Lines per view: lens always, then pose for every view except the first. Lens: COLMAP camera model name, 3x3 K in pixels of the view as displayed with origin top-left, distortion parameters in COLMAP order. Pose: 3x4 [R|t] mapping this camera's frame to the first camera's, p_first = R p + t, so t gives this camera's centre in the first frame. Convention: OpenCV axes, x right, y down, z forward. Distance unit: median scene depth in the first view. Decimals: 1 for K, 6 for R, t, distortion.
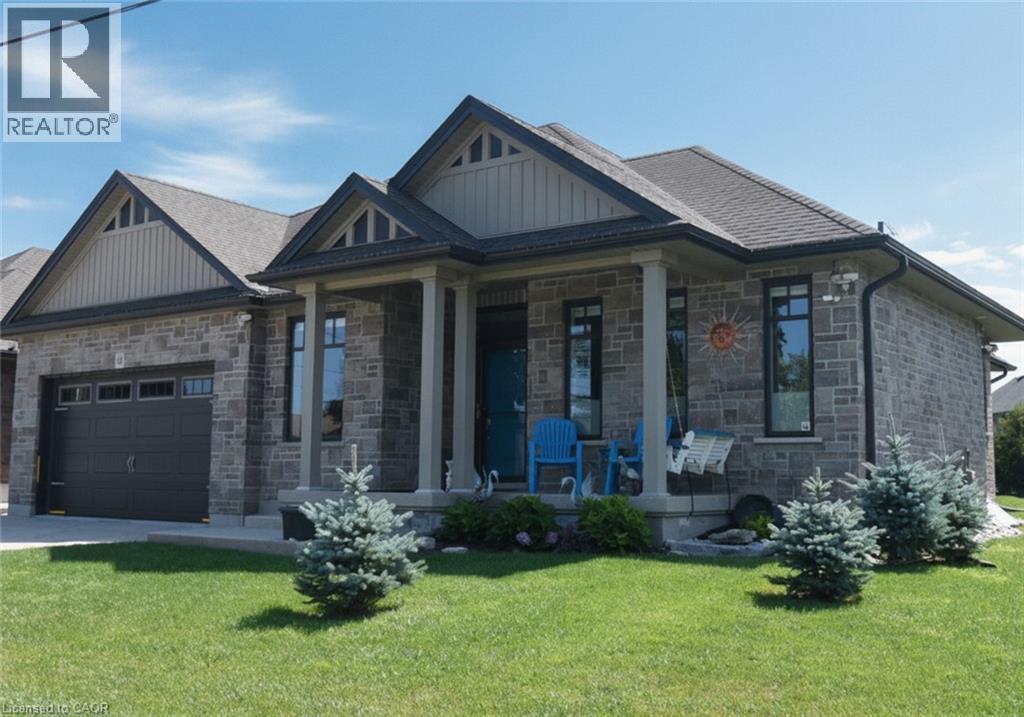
lens RADIAL K [[1041.5, 0, 512.0], [0, 1041.5, 358.5], [0, 0, 1]] dist [-0.014755, -0.010700]
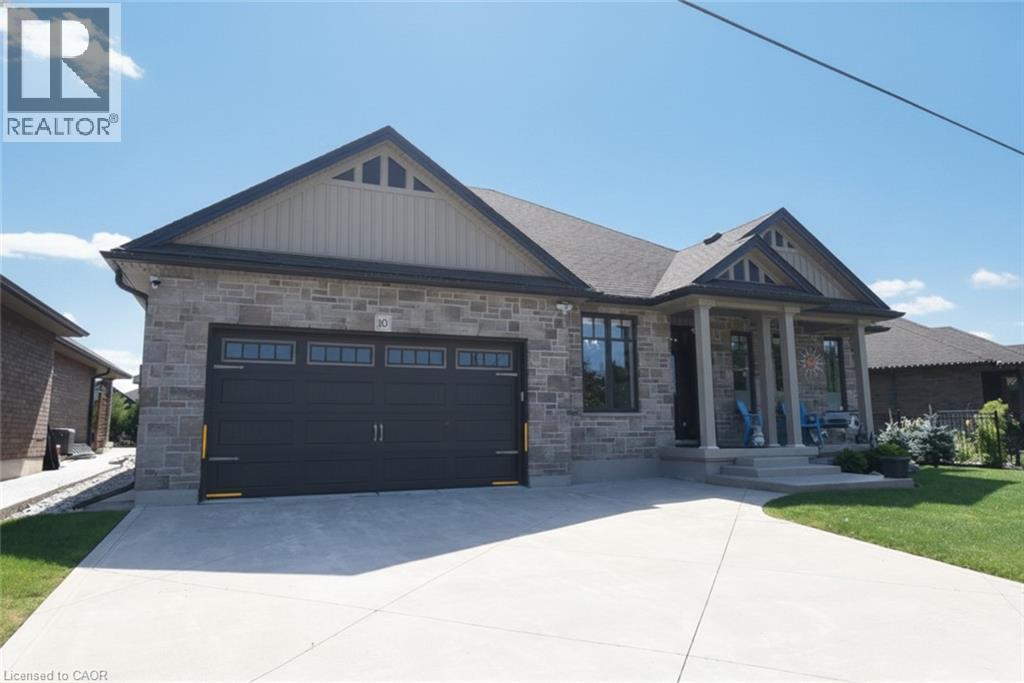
lens RADIAL K [[649.6, 0, 512.0], [0, 649.6, 341.5], [0, 0, 1]] dist [-0.037265, 0.000349]
pose [[0.527124, 0.105375, 0.843230, -0.903811], [-0.077841, 0.994098, -0.075568, 0.060194], [-0.846216, -0.025804, 0.532215, 0.650443]]
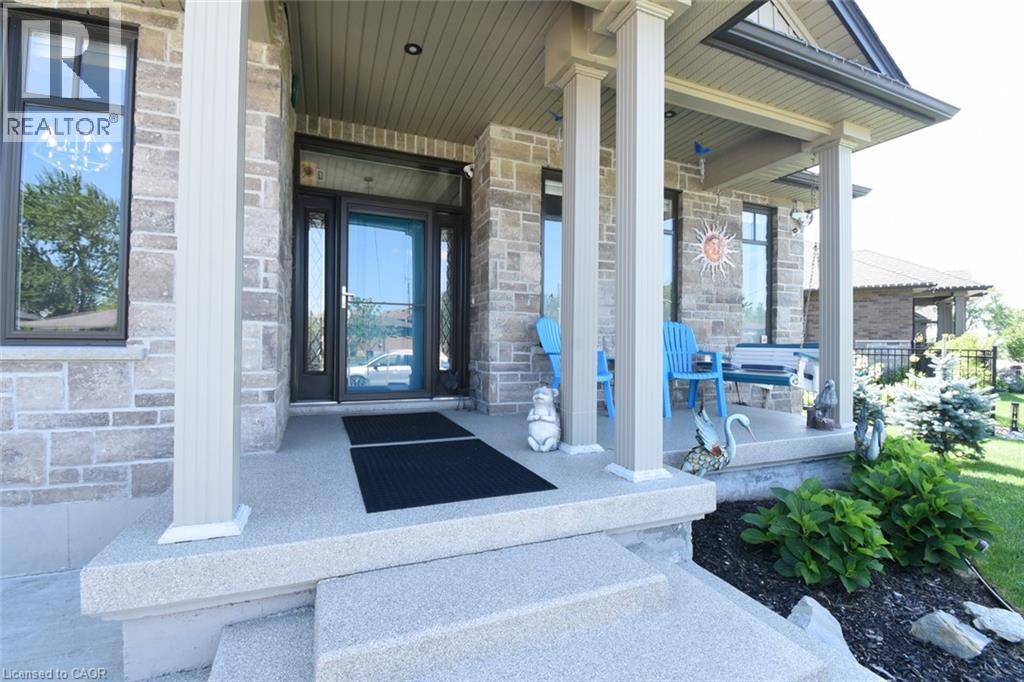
lens RADIAL K [[450.3, 0, 505.8], [0, 450.3, 341.2], [0, 0, 1]] dist [0.017857, -0.024844]
pose [[0.521940, 0.002529, 0.852979, -0.219270], [-0.097506, 0.993617, 0.056718, 0.049752], [-0.847391, -0.112774, 0.518855, 0.733025]]
